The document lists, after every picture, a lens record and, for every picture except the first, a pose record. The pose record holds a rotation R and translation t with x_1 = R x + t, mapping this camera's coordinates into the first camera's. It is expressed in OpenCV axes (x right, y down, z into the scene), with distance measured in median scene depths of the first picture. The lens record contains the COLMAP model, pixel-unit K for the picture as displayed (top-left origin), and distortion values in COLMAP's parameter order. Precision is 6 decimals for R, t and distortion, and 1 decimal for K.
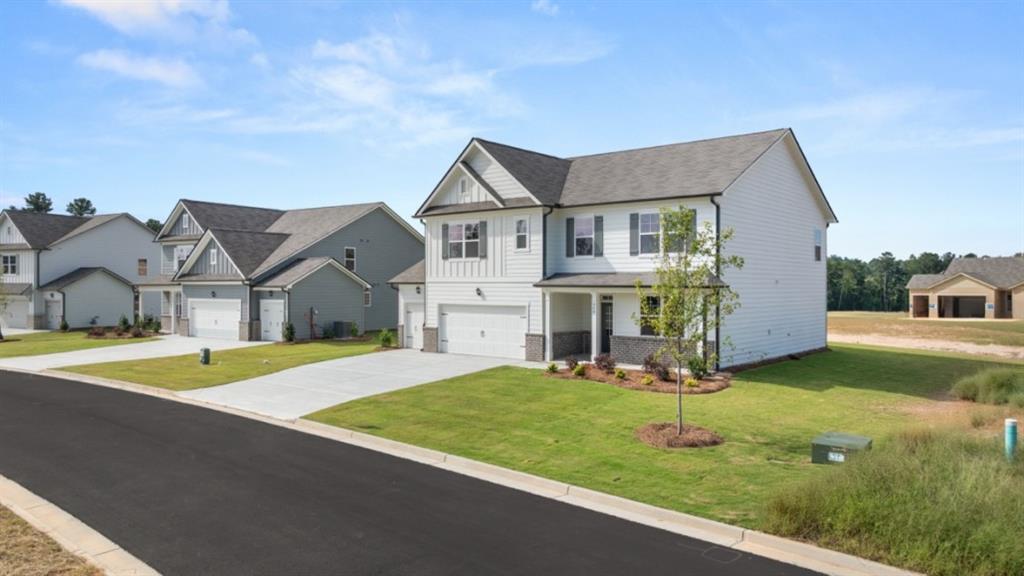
lens RADIAL K [[721.4, 0, 510.2], [0, 721.4, 287.4], [0, 0, 1]] dist [-0.001251, -0.000282]
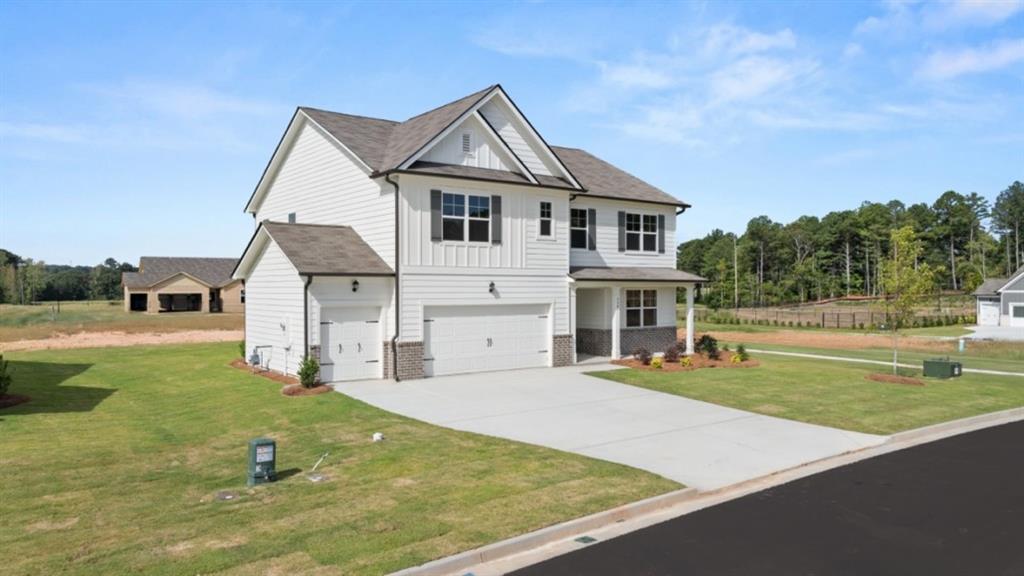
lens RADIAL K [[721.4, 0, 510.2], [0, 721.4, 286.7], [0, 0, 1]] dist [-0.001251, -0.000282]
pose [[0.230214, -0.002335, 0.973137, -0.781453], [0.002351, 0.999996, 0.001843, 0.004057], [-0.973137, 0.001864, 0.230219, 0.807984]]
